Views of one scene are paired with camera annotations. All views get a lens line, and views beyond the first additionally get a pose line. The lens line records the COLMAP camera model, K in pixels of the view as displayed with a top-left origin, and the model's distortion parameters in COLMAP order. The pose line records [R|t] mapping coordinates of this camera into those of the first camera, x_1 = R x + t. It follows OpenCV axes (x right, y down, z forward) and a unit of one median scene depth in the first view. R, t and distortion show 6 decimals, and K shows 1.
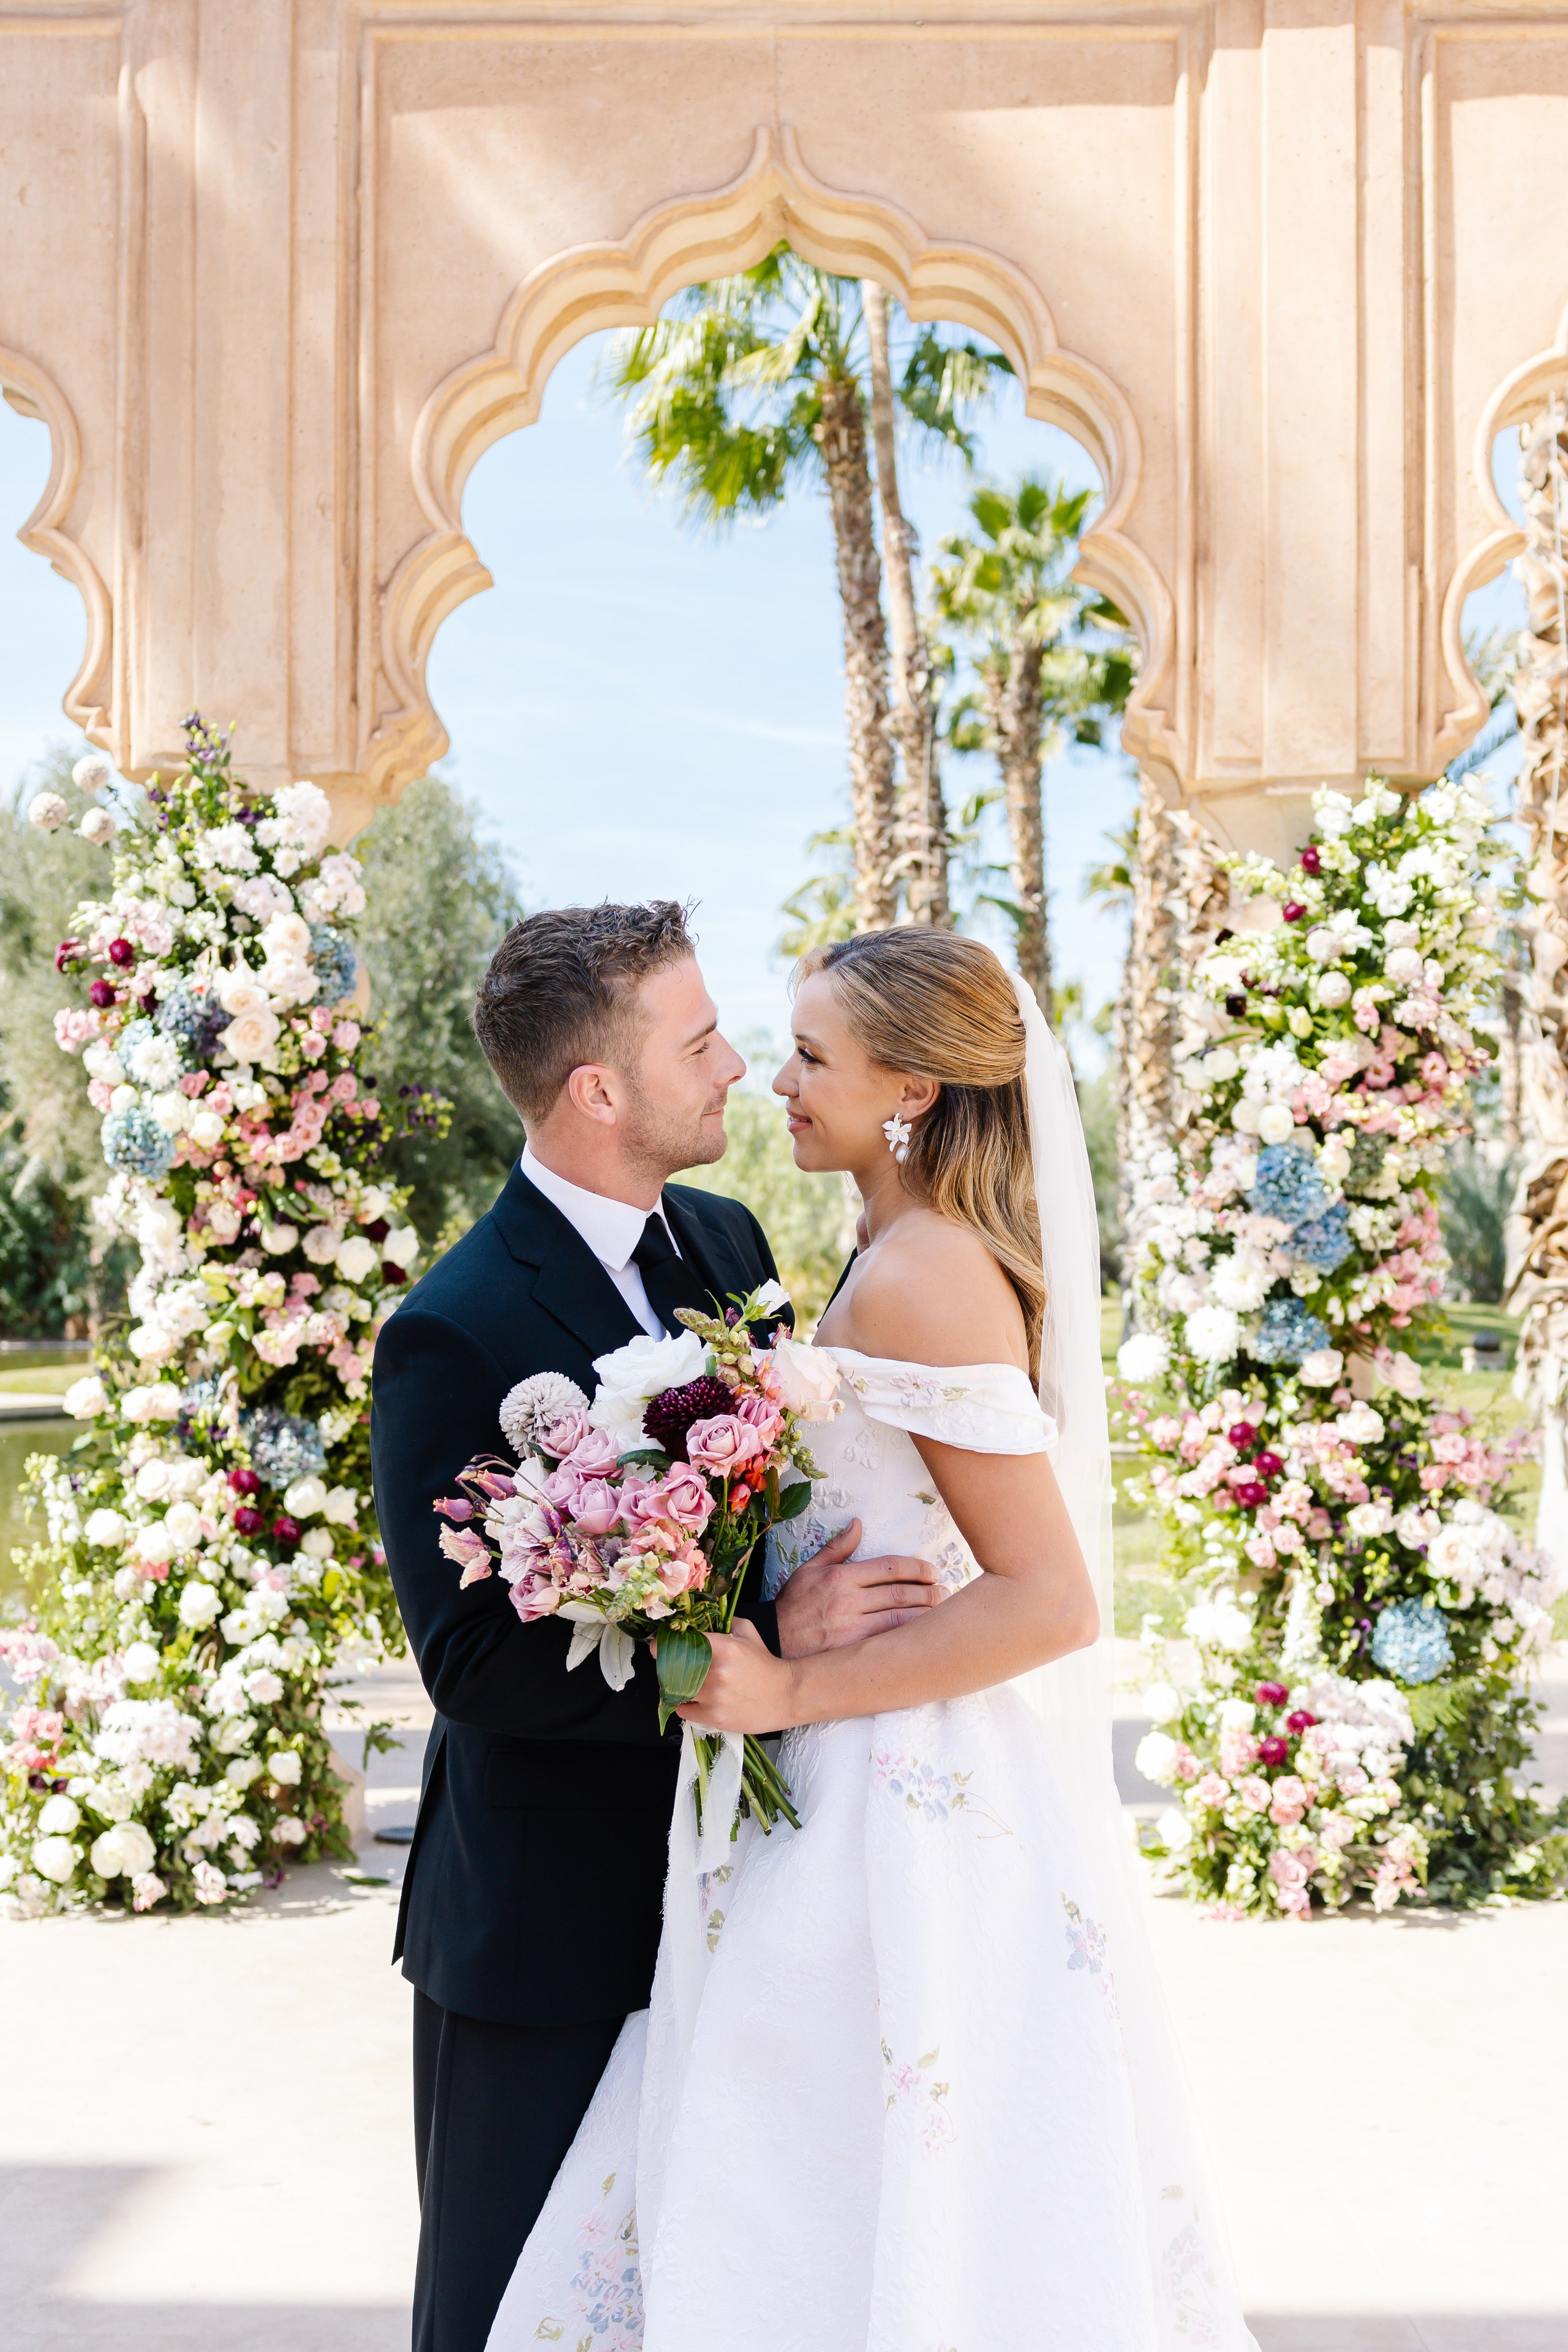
lens RADIAL K [[2828.4, 0, 830.9], [0, 2828.4, 1203.1], [0, 0, 1]] dist [0.000495, 0.026353]
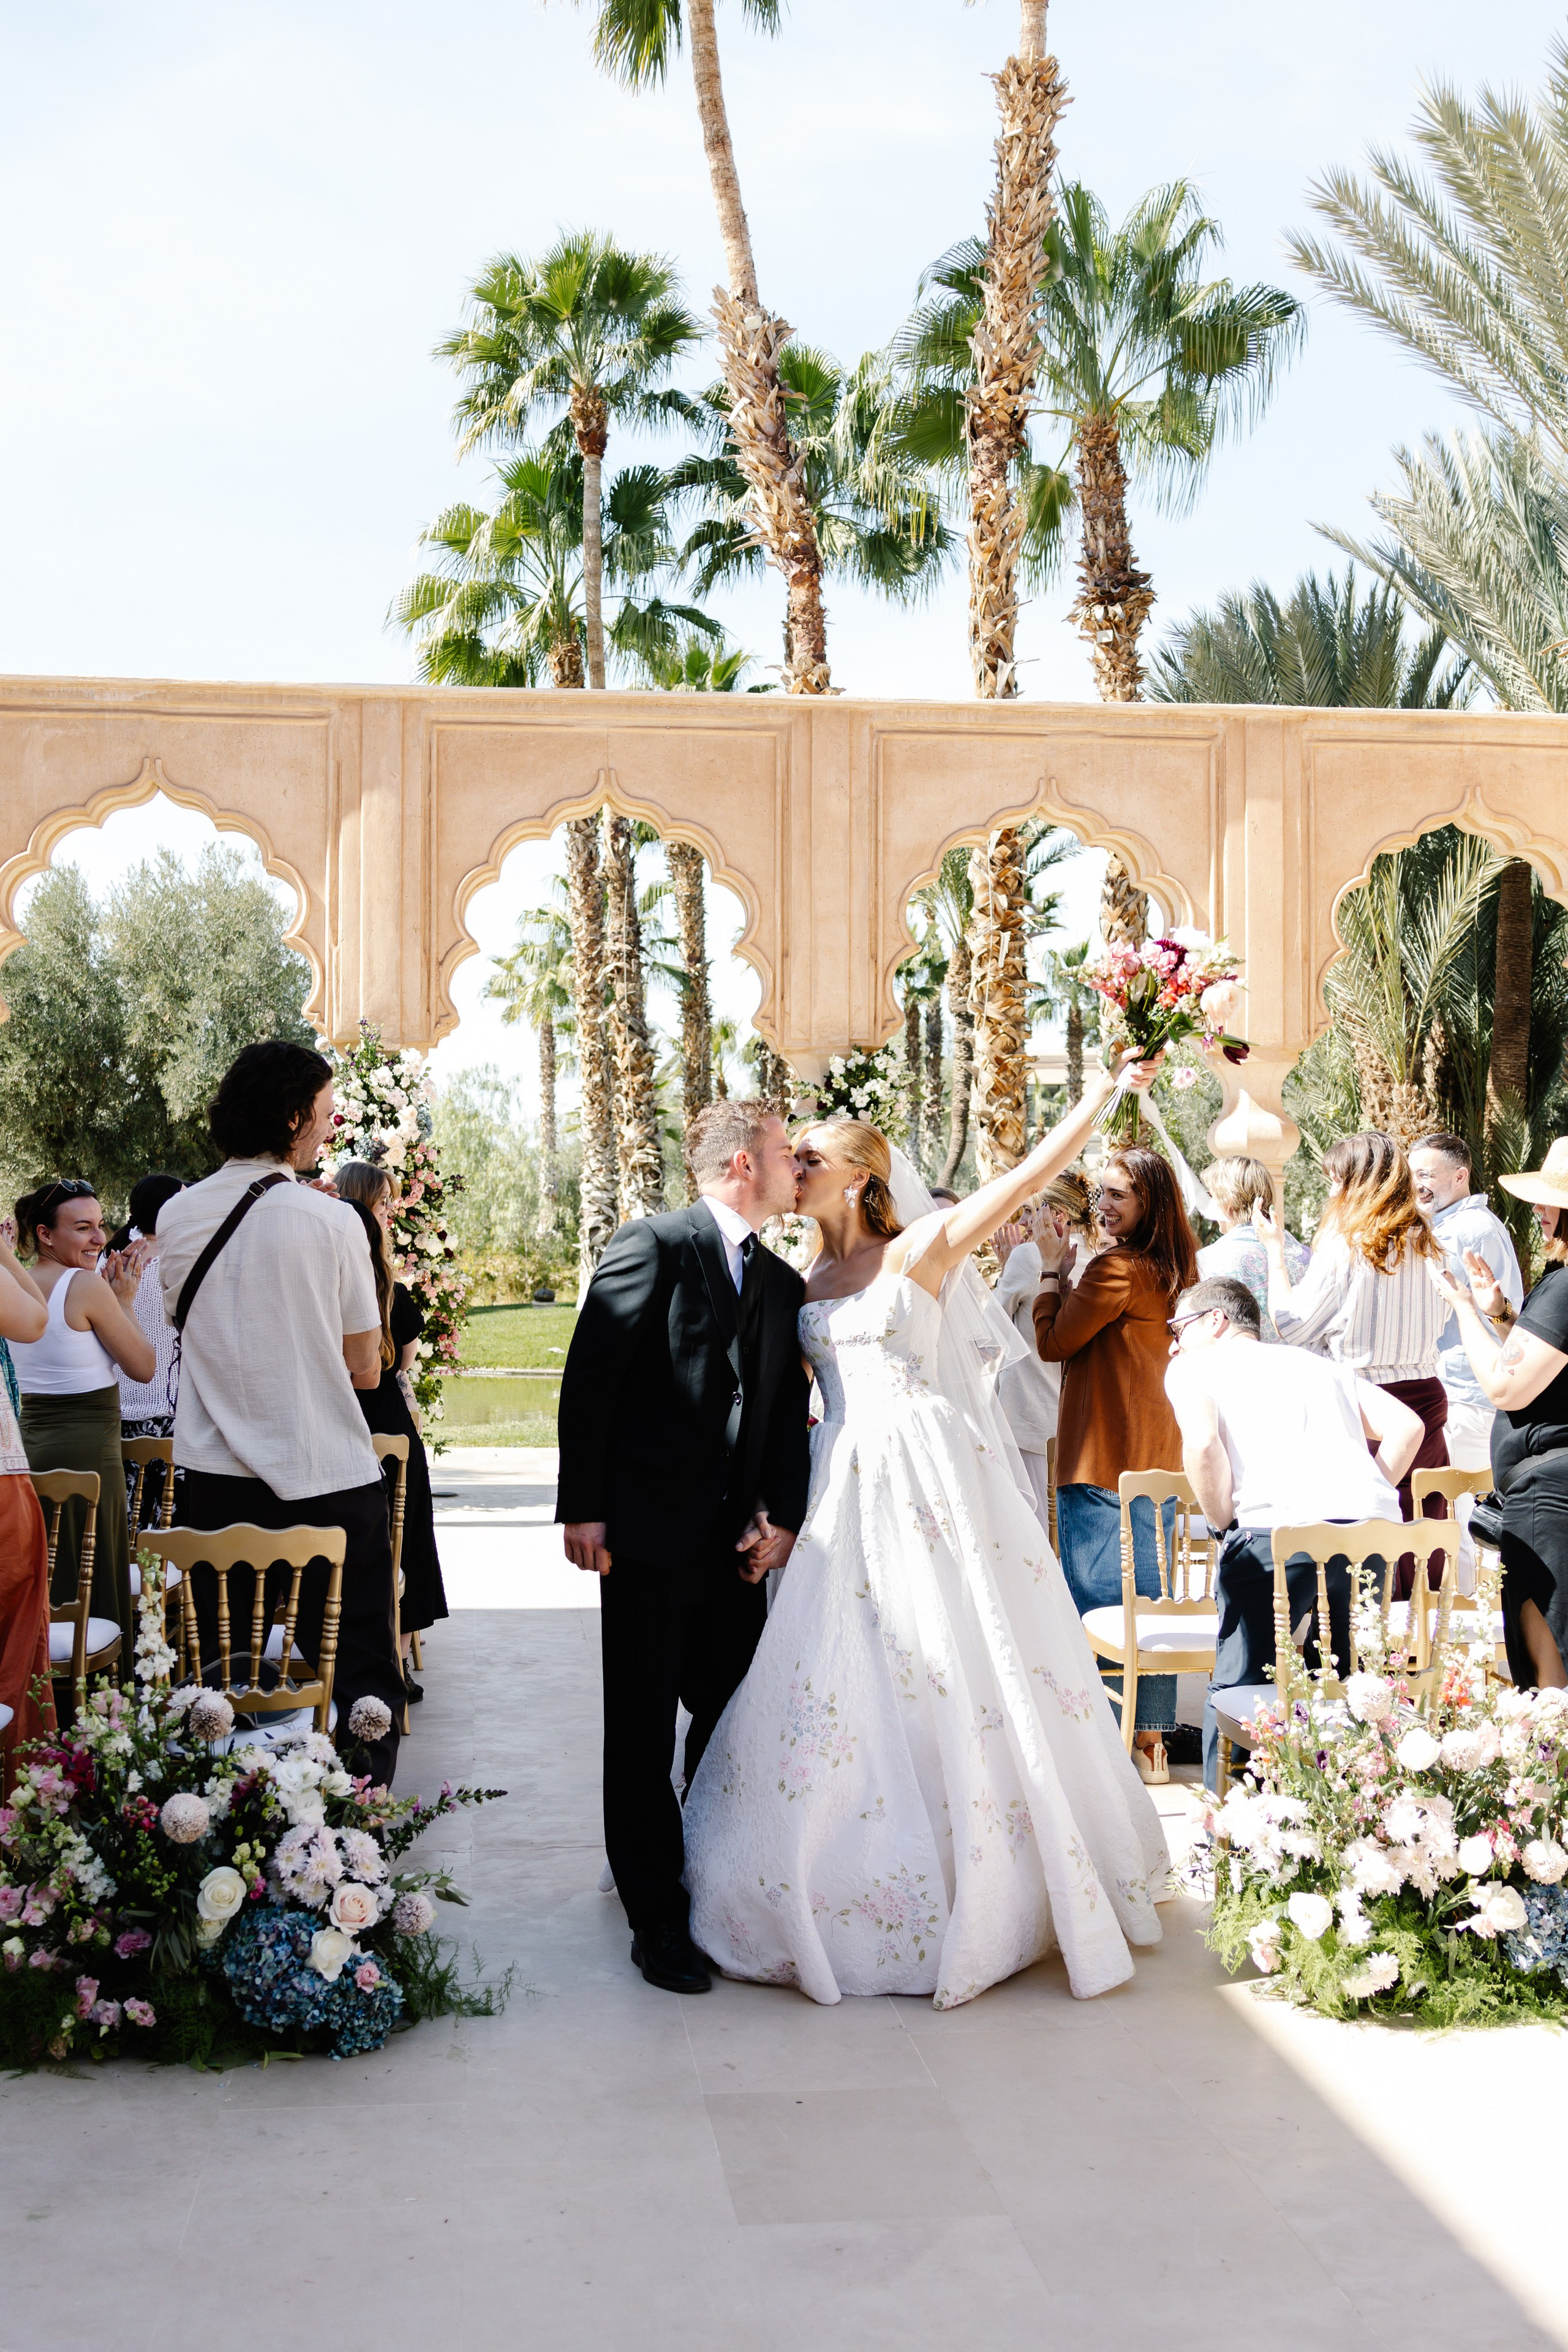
lens RADIAL K [[2560.9, 0, 784.0], [0, 2560.9, 1176.0], [0, 0, 1]] dist [-0.002127, 0.025258]
pose [[0.994071, 0.002856, 0.108696, -0.108436], [-0.002145, 0.999976, -0.006659, -0.026969], [-0.108713, 0.006386, 0.994053, -1.188645]]
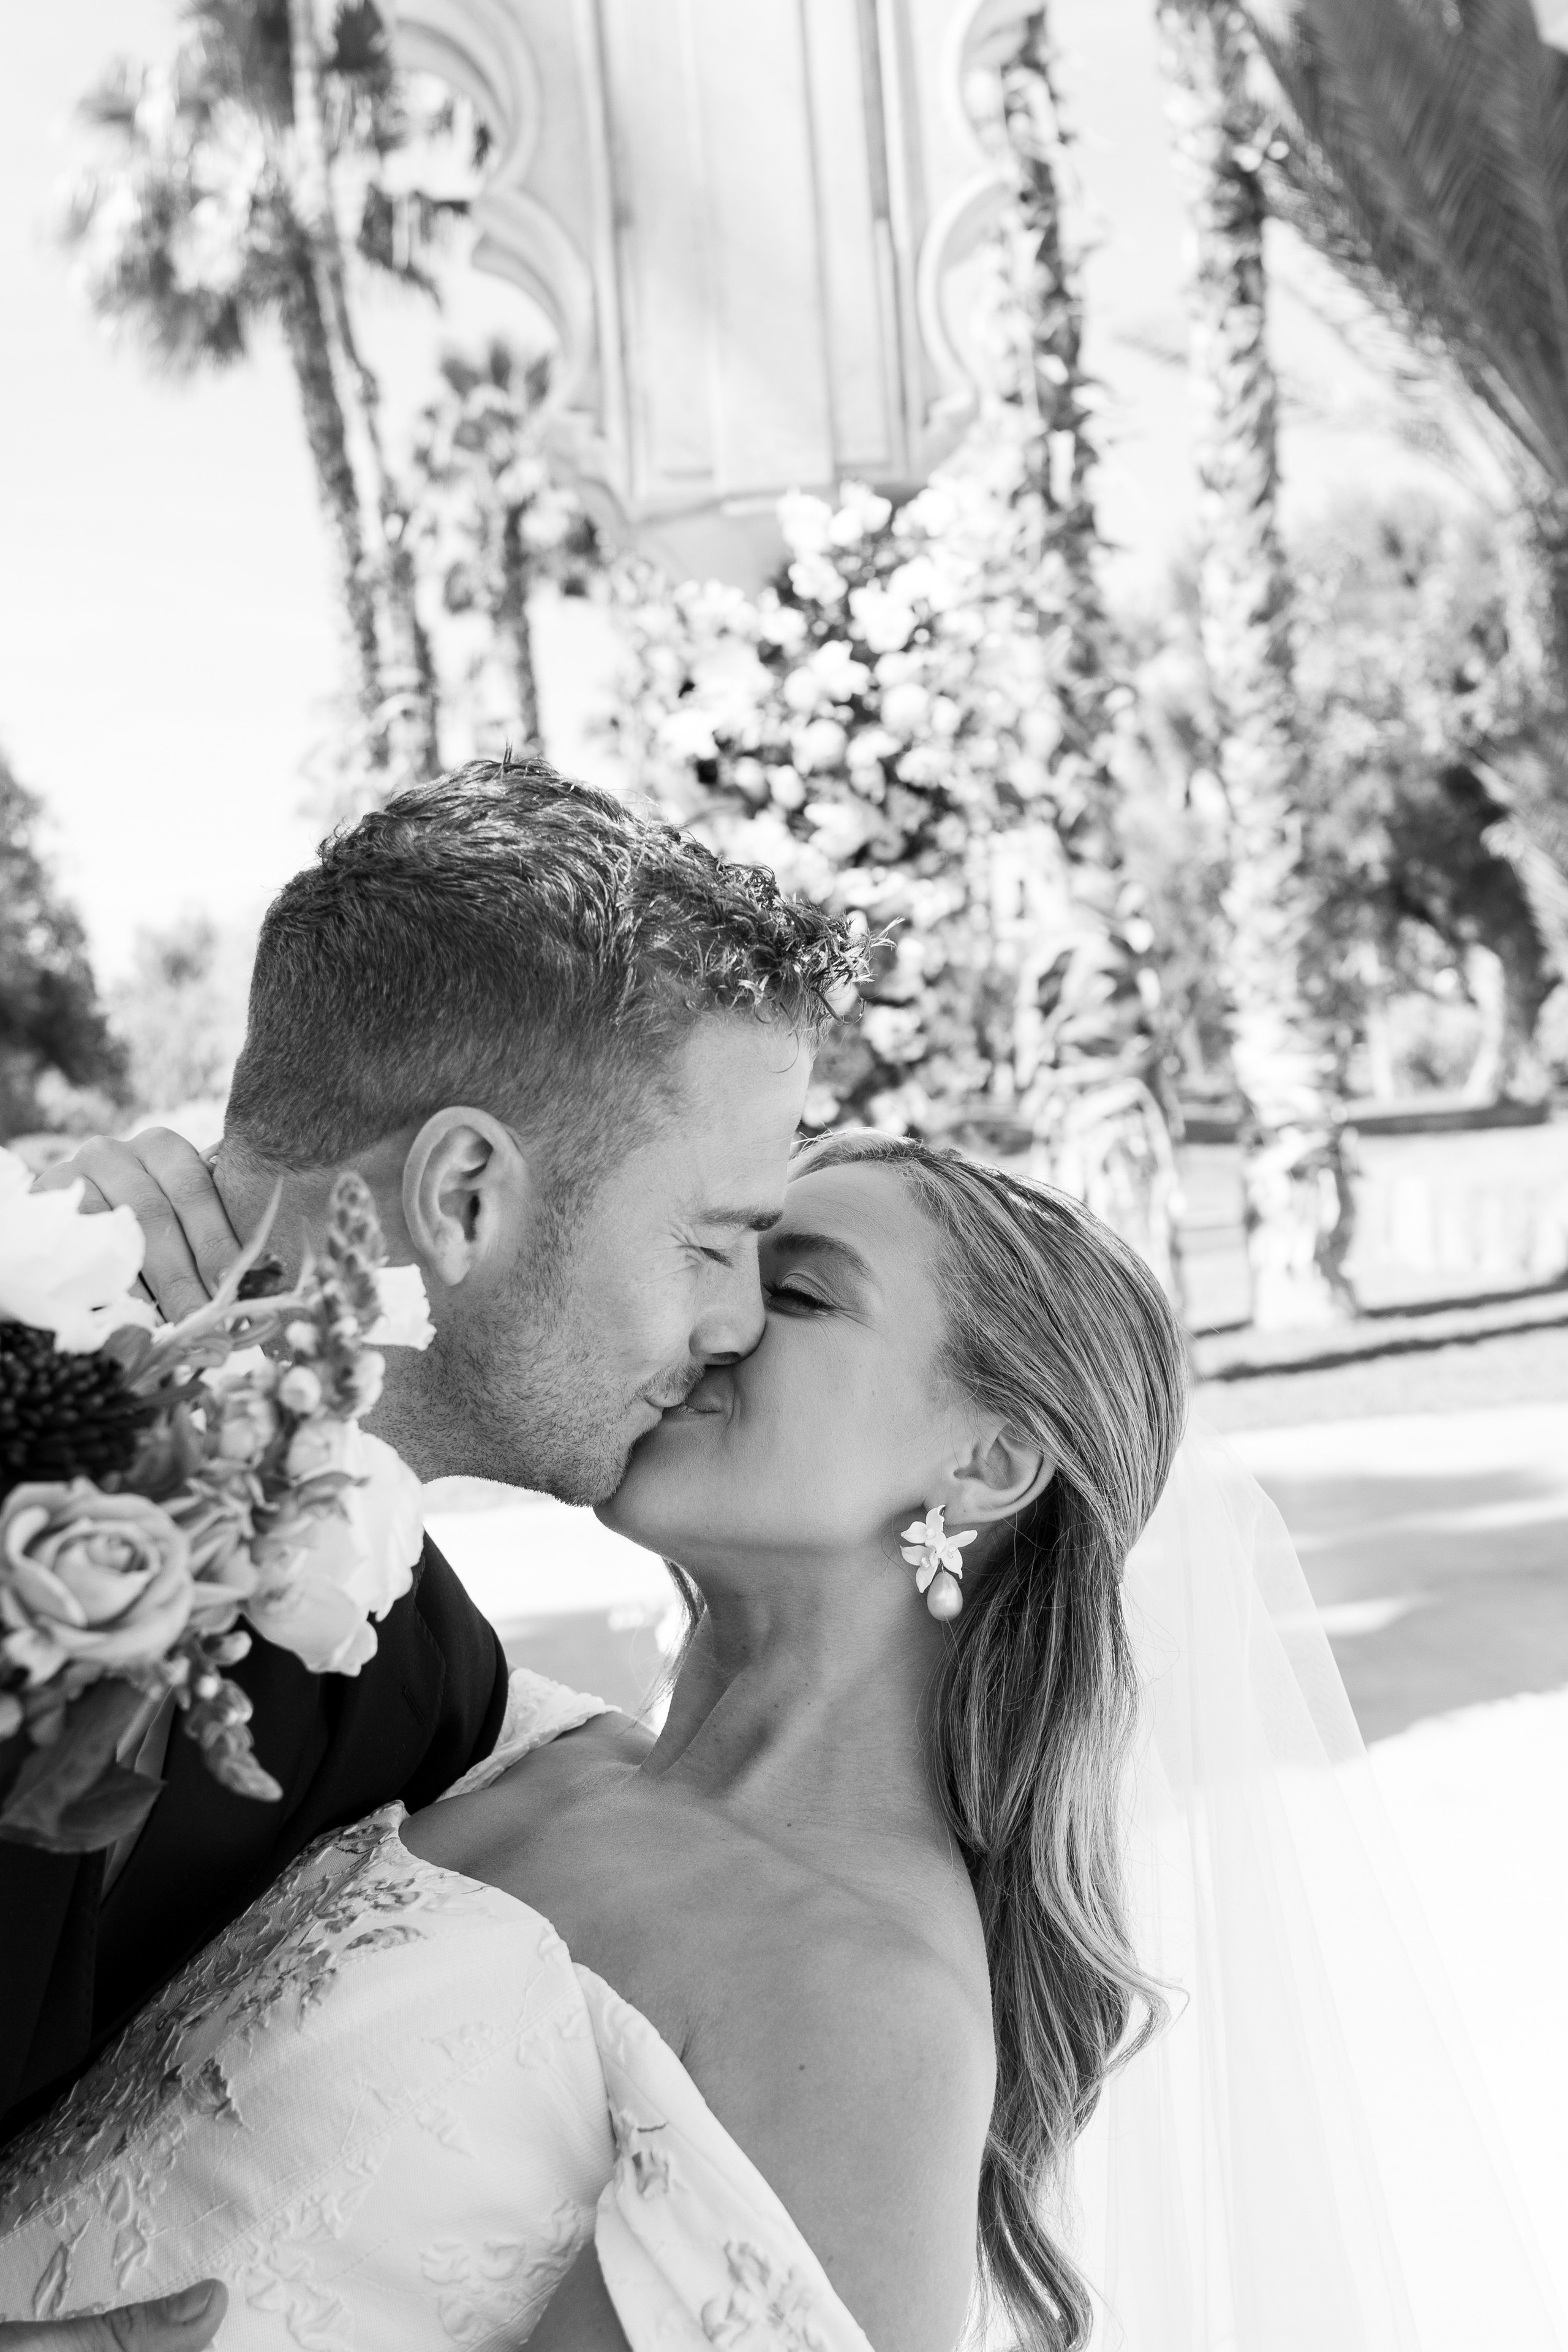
lens RADIAL K [[2560.9, 0, 784.0], [0, 2560.9, 1176.0], [0, 0, 1]] dist [-0.002127, 0.025258]
pose [[0.984867, -0.085161, 0.150944, 0.044209], [0.076705, 0.995187, 0.060992, 0.001984], [-0.155412, -0.048491, 0.986659, 0.267671]]
